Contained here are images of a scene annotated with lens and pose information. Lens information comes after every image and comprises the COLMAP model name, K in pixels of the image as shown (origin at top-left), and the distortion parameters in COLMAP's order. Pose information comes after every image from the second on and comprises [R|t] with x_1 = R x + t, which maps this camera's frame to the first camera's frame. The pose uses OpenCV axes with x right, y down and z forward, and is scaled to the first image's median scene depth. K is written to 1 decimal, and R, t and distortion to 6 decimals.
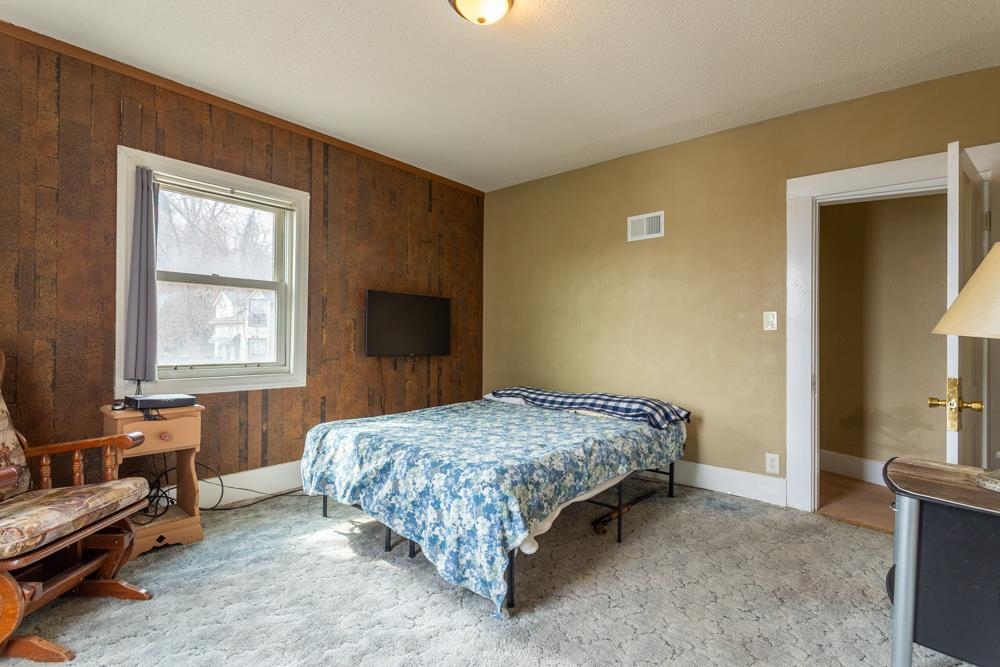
lens RADIAL K [[474.9, 0, 492.1], [0, 474.9, 335.4], [0, 0, 1]] dist [-0.000198, 0.000252]
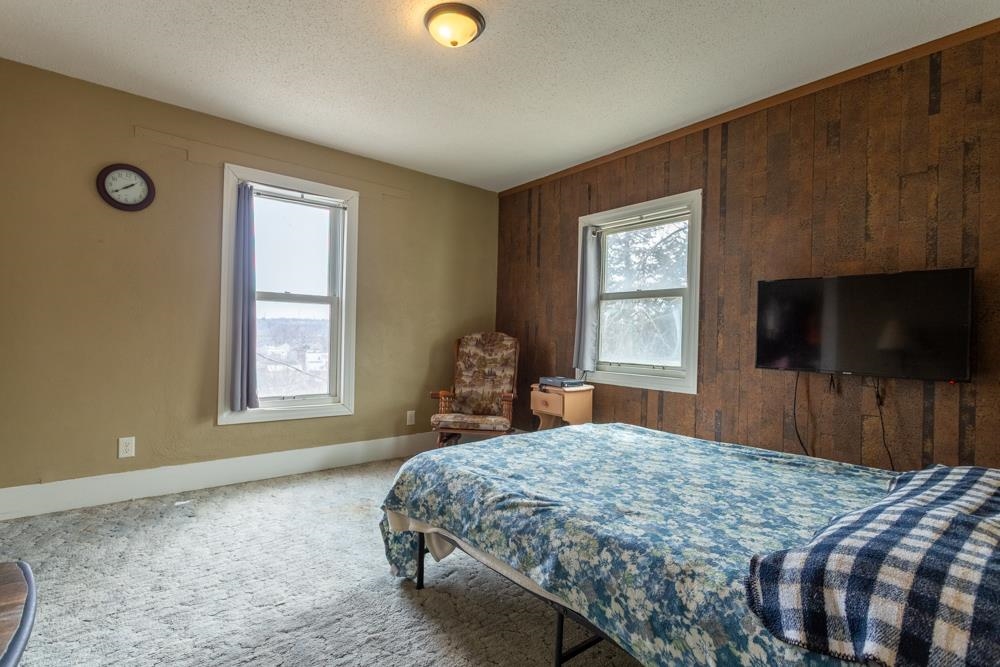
lens RADIAL K [[474.9, 0, 492.0], [0, 474.9, 333.7], [0, 0, 1]] dist [-0.000198, 0.000252]
pose [[-0.175107, -0.021500, -0.984315, 0.593480], [-0.020470, 0.999625, -0.018193, 0.011882], [0.984337, 0.016963, -0.175482, 0.747203]]
